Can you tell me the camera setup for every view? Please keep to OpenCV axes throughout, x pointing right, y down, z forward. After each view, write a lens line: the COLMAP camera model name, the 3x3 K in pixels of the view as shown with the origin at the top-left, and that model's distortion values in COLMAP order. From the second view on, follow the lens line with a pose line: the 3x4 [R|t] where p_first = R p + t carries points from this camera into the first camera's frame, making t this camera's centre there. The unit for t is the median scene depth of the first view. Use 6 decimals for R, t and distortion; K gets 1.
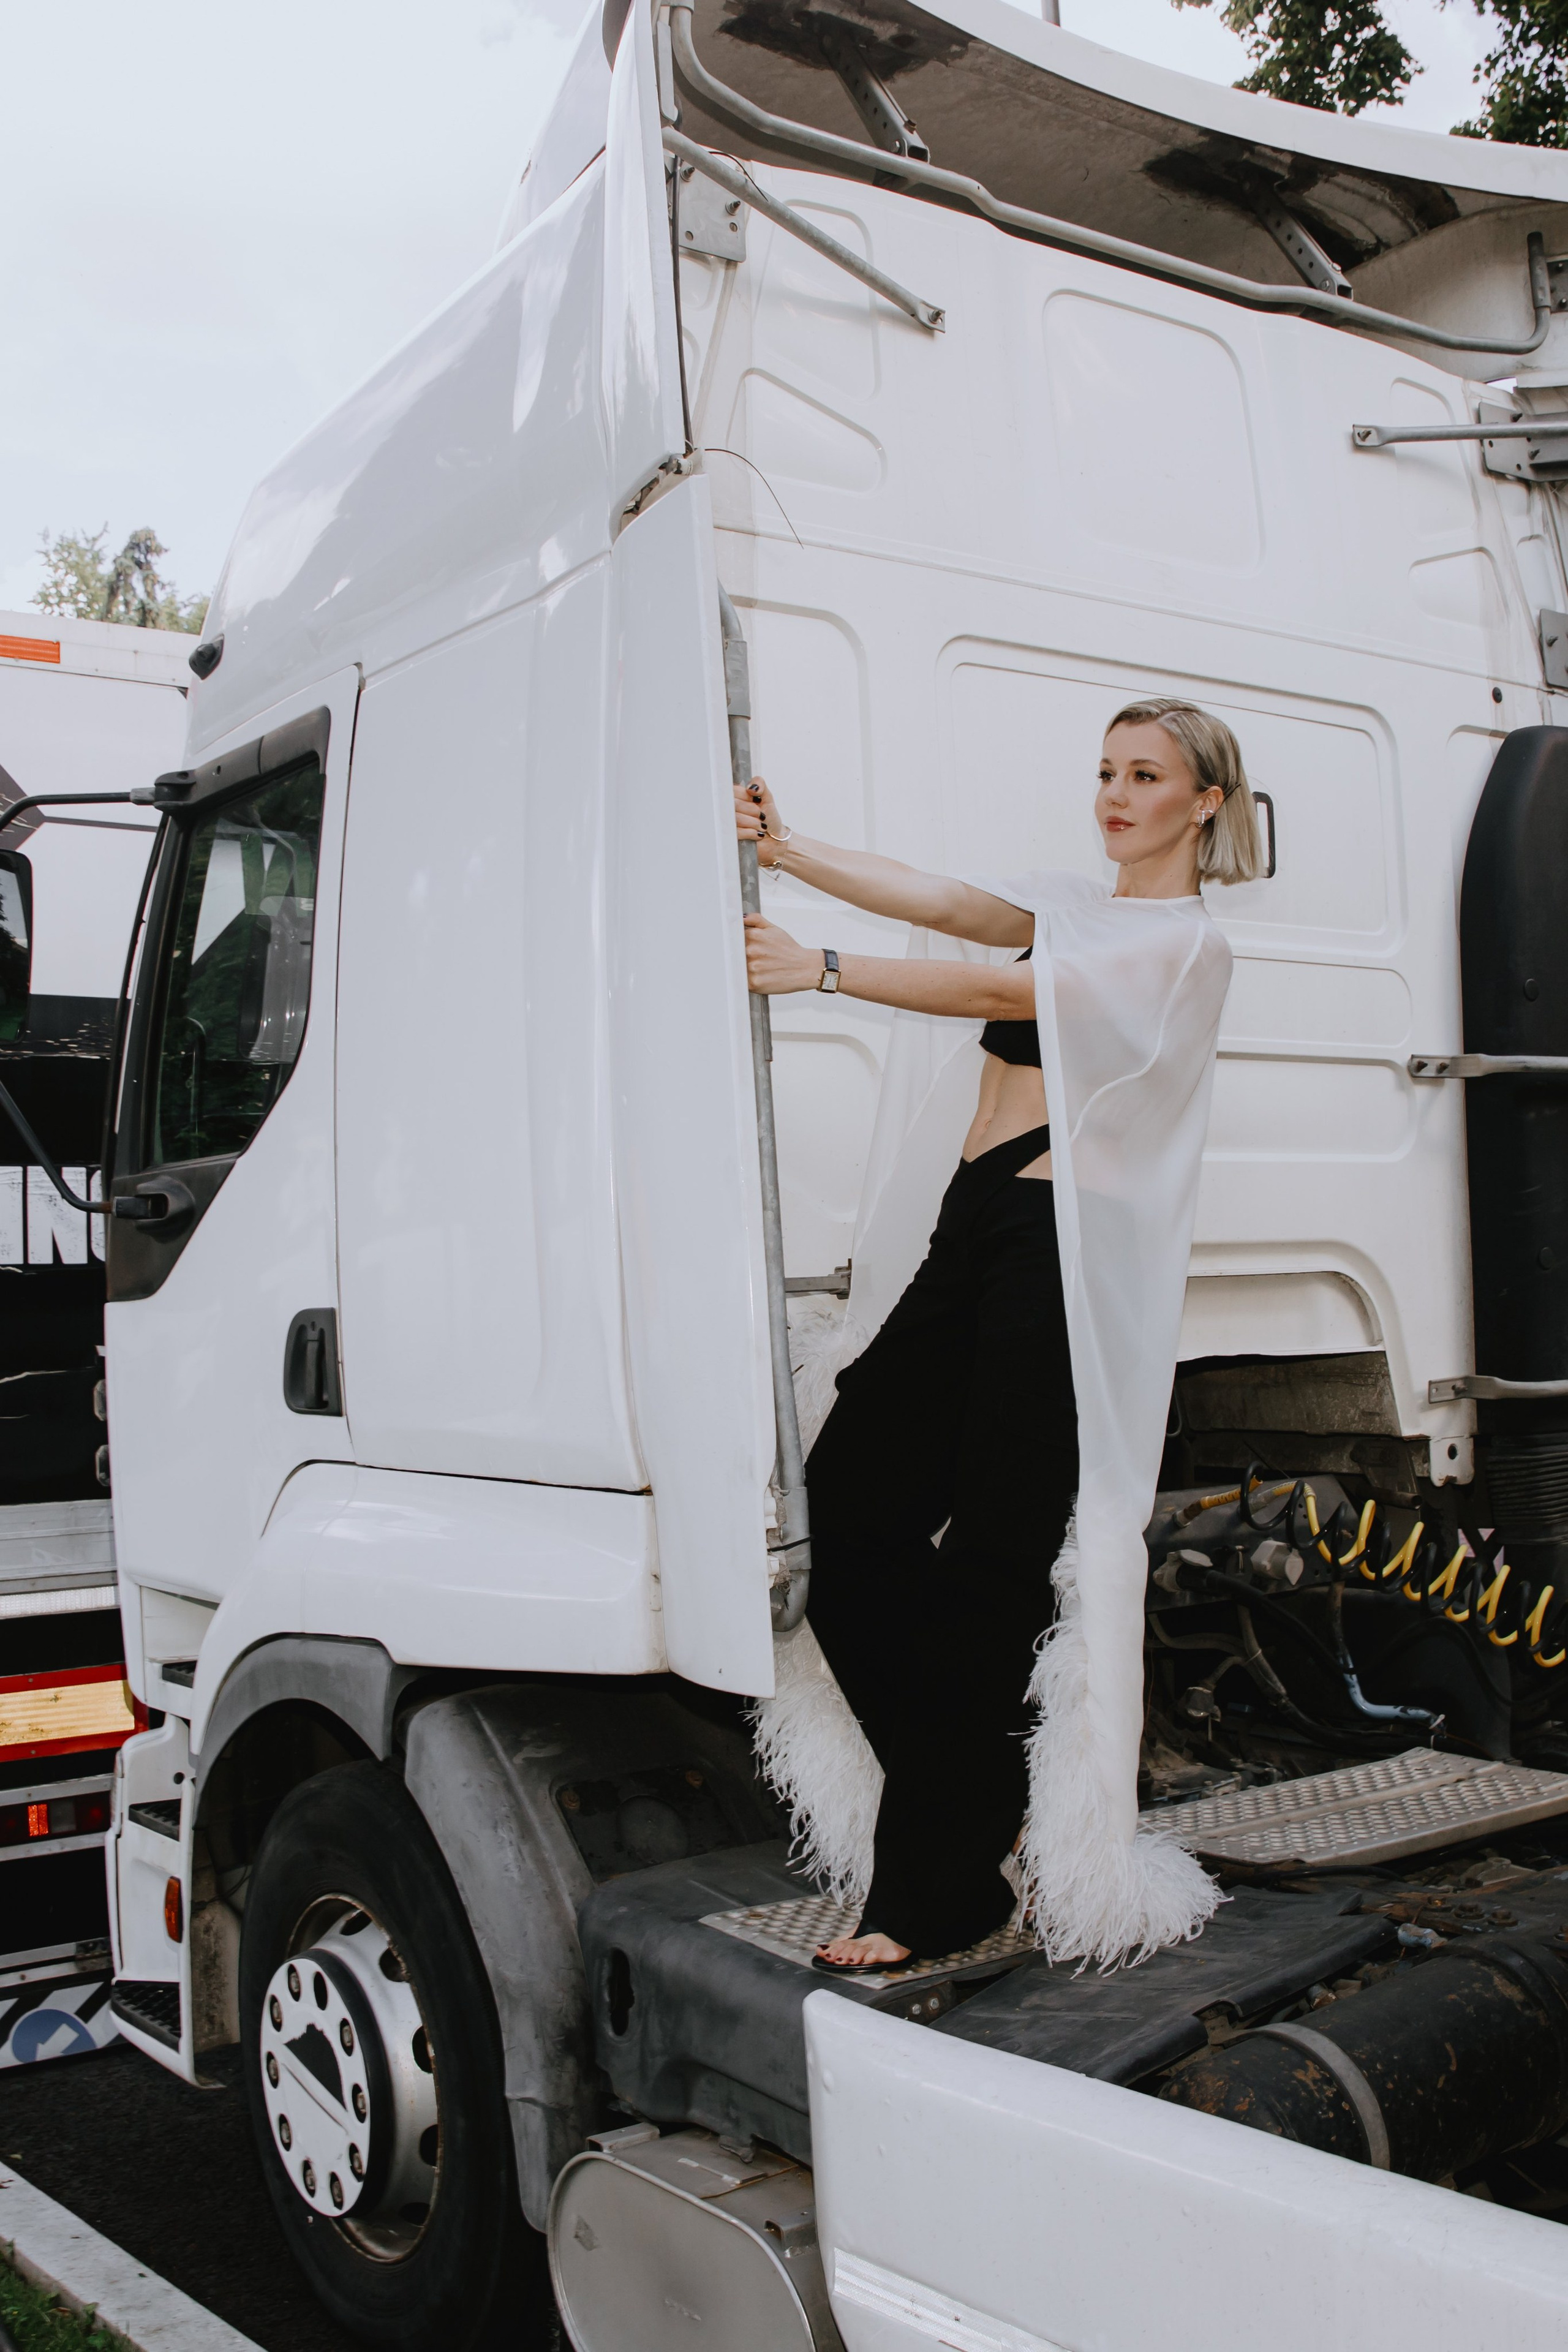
lens RADIAL K [[2484.1, 0, 808.1], [0, 2484.1, 1196.1], [0, 0, 1]] dist [-0.137354, 0.110008]
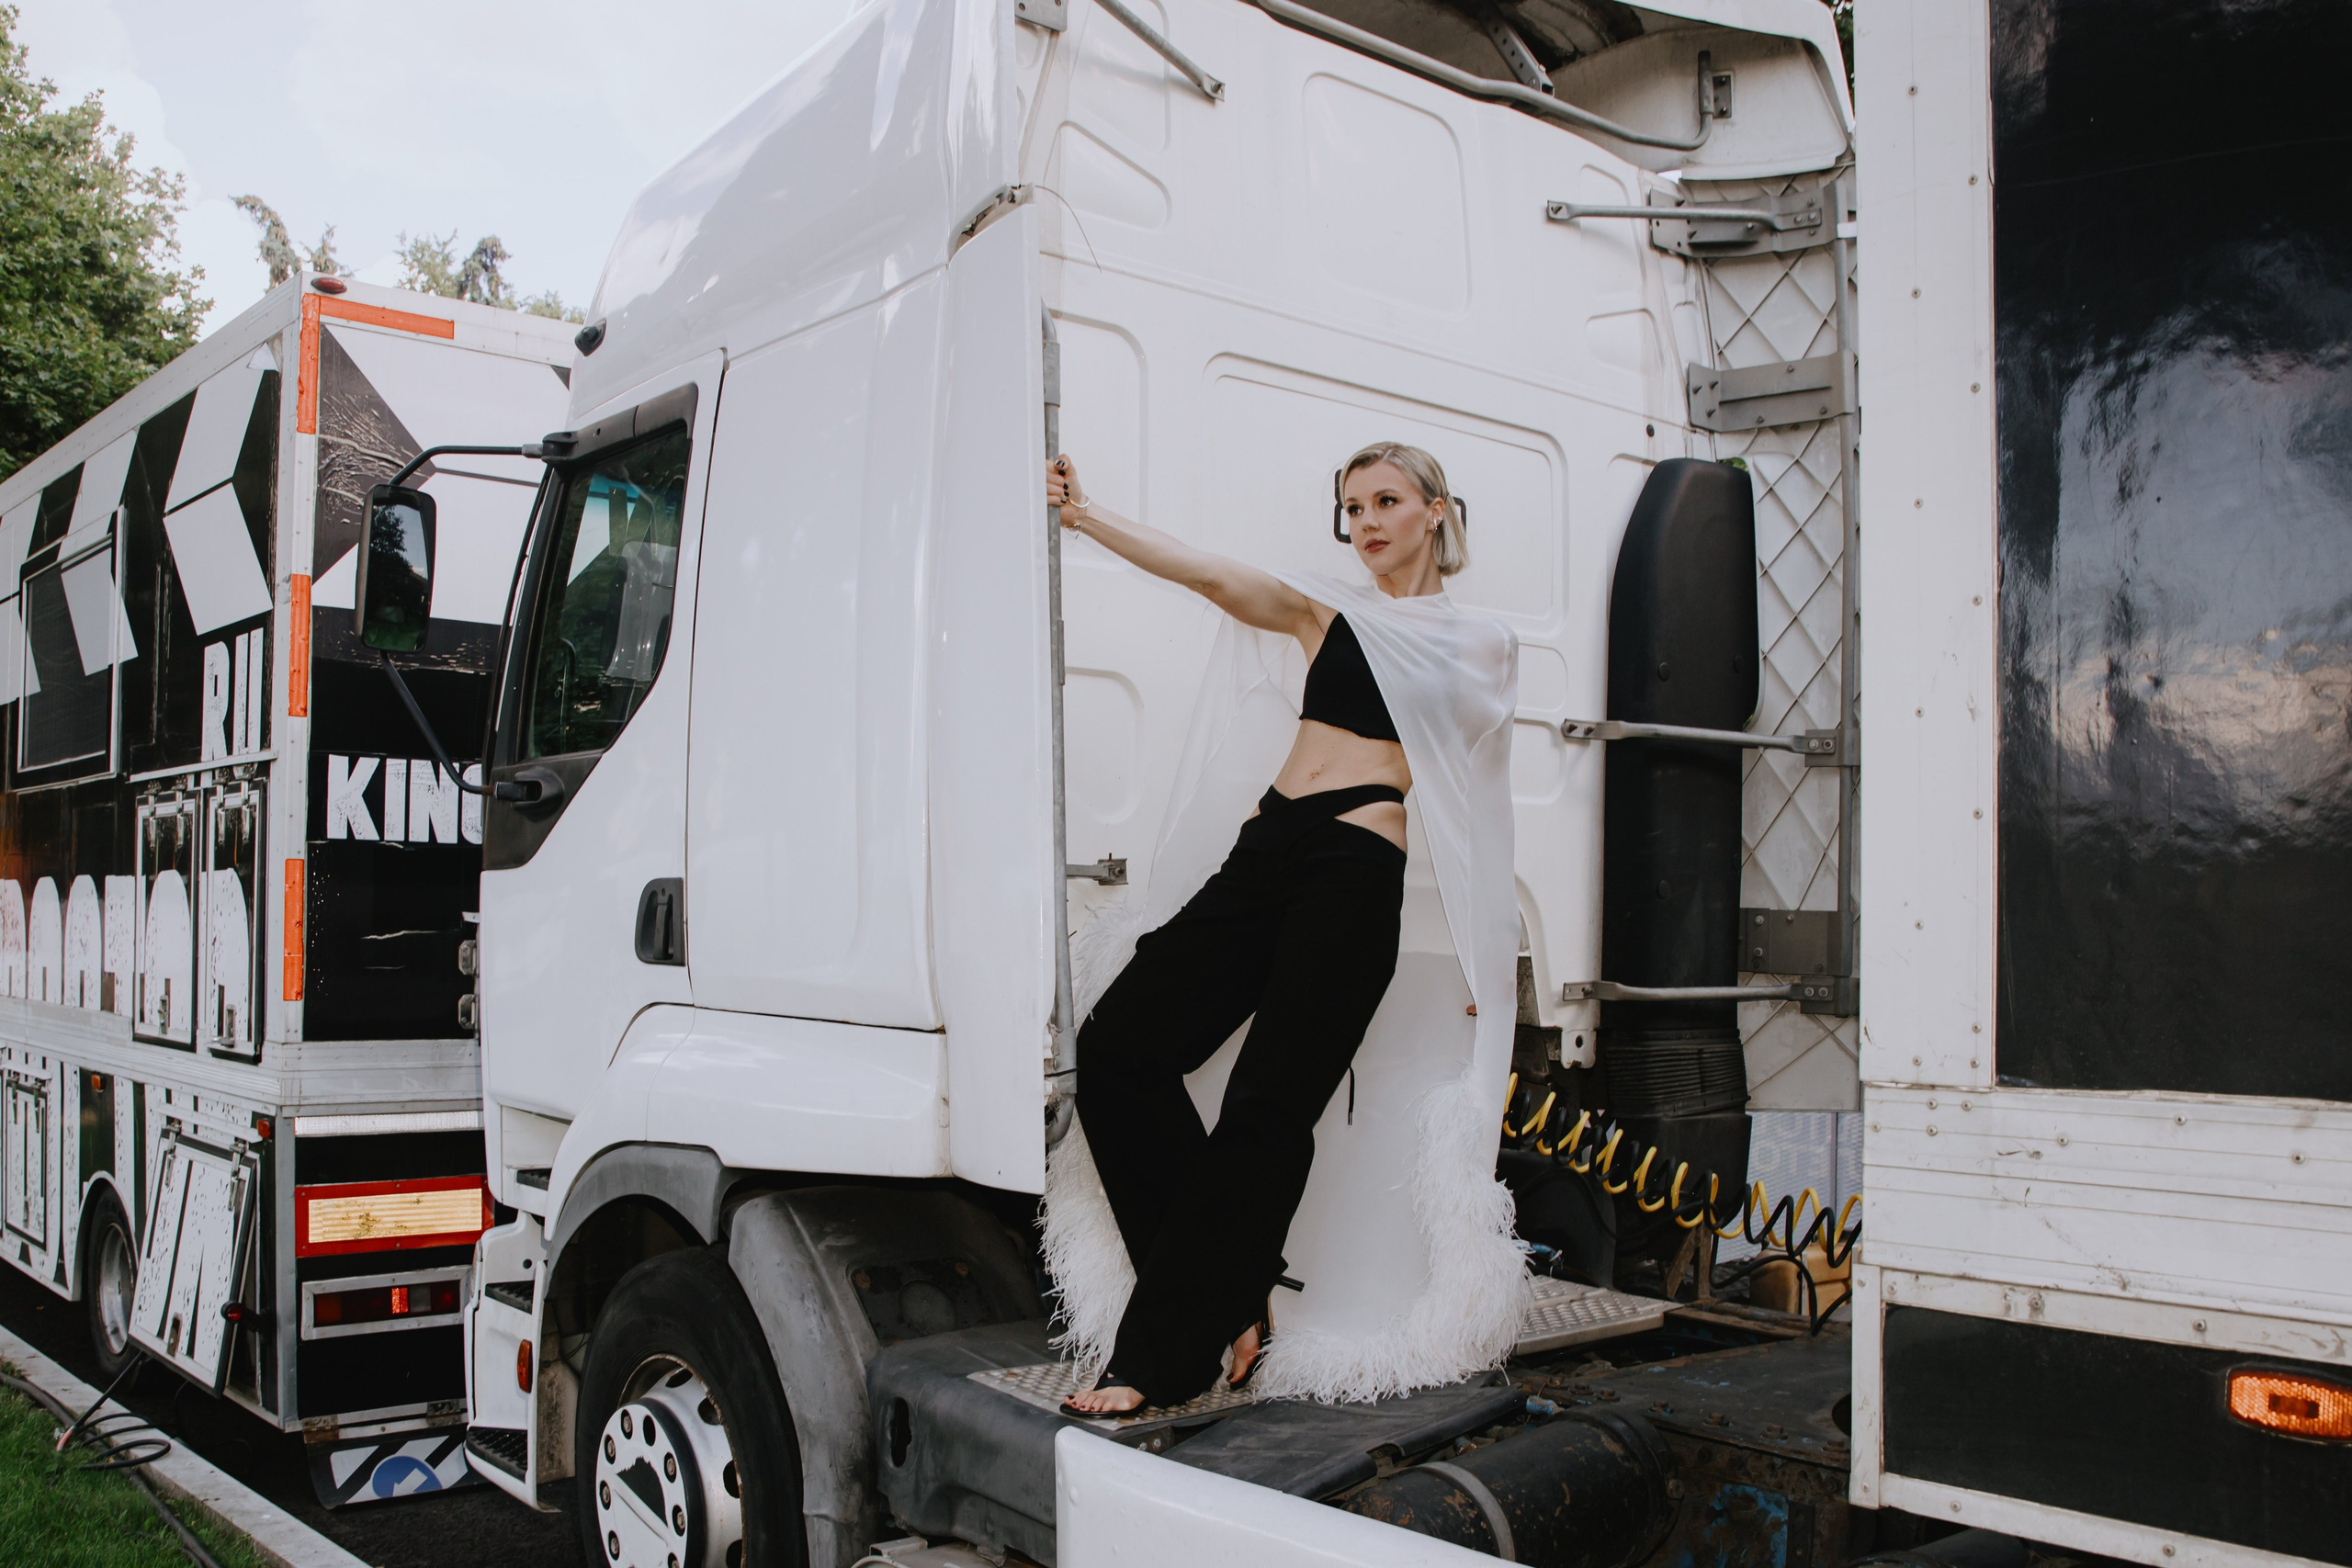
lens RADIAL K [[2092.6, 0, 1110.3], [0, 2092.6, 950.8], [0, 0, 1]] dist [-0.135155, 0.103029]
pose [[0.997971, 0.047802, 0.042053, -0.023092], [-0.049951, 0.997417, 0.051626, 0.018465], [-0.039477, -0.053622, 0.997781, -0.038585]]
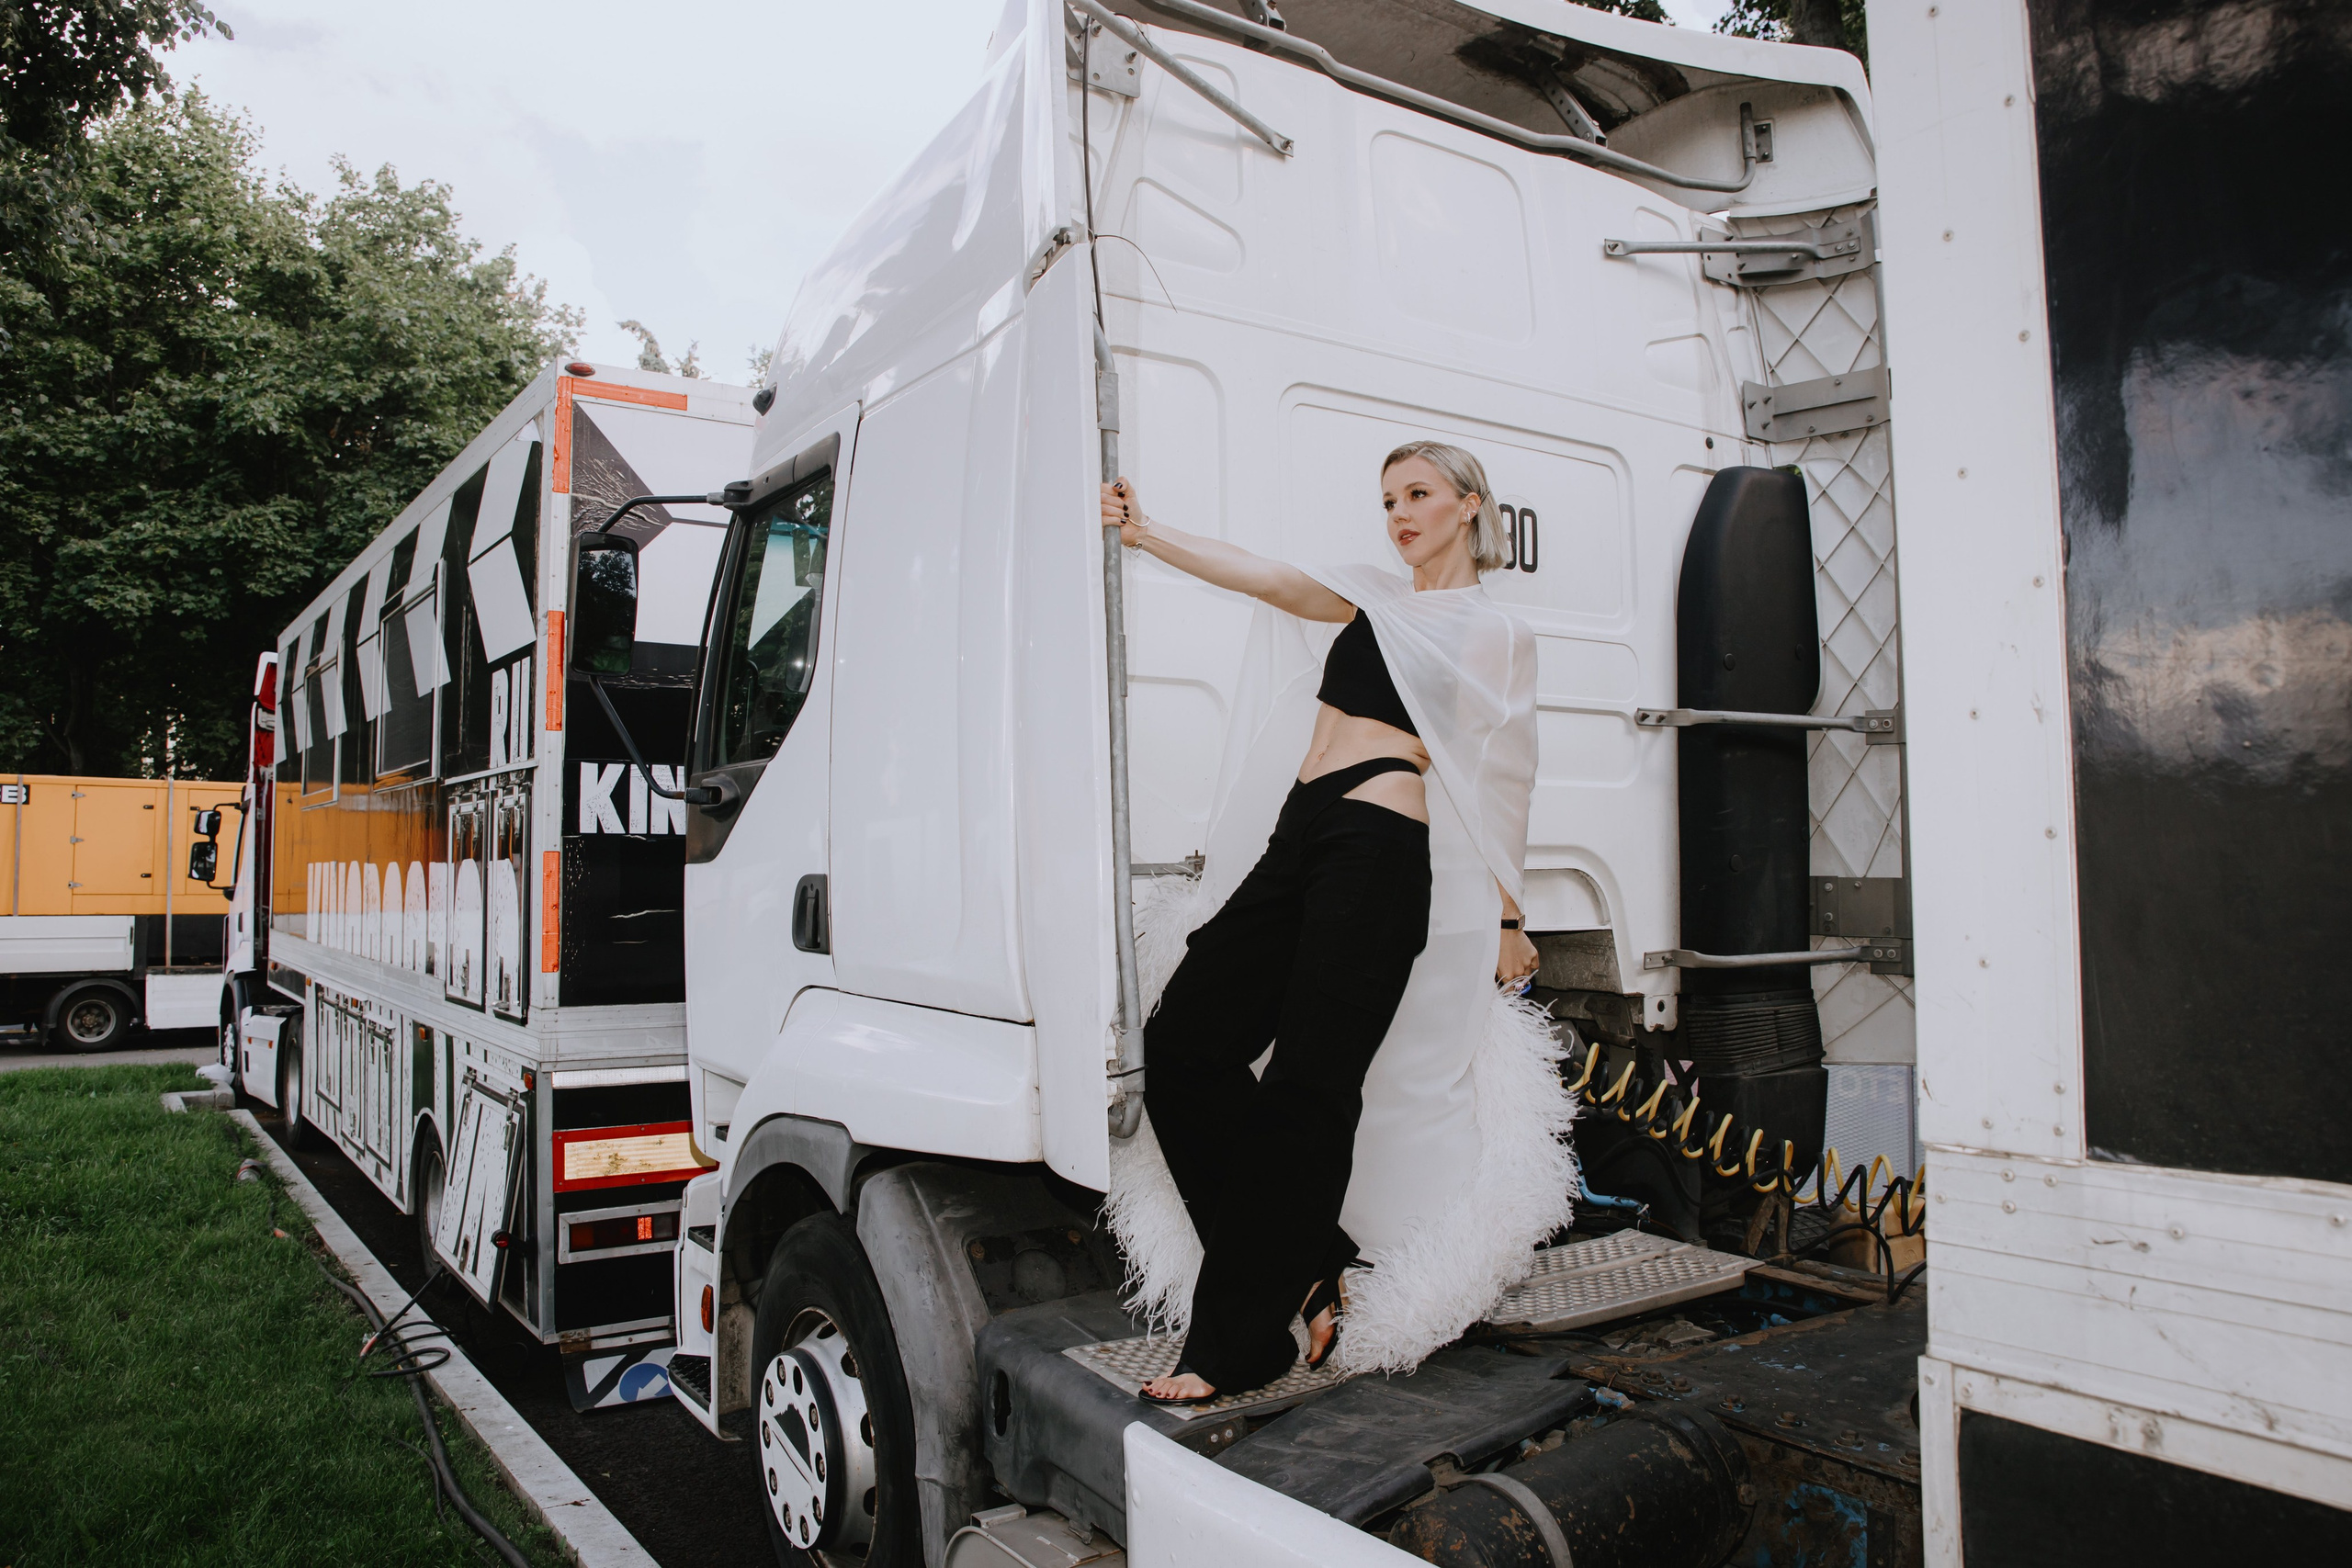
lens RADIAL K [[1656.1, 0, 1176.0], [0, 1656.1, 784.0], [0, 0, 1]] dist [-0.130853, 0.090227]
pose [[0.998553, 0.026930, -0.046546, 0.042246], [-0.027371, 0.999586, -0.008854, -0.001657], [0.046289, 0.010115, 0.998877, 0.113567]]
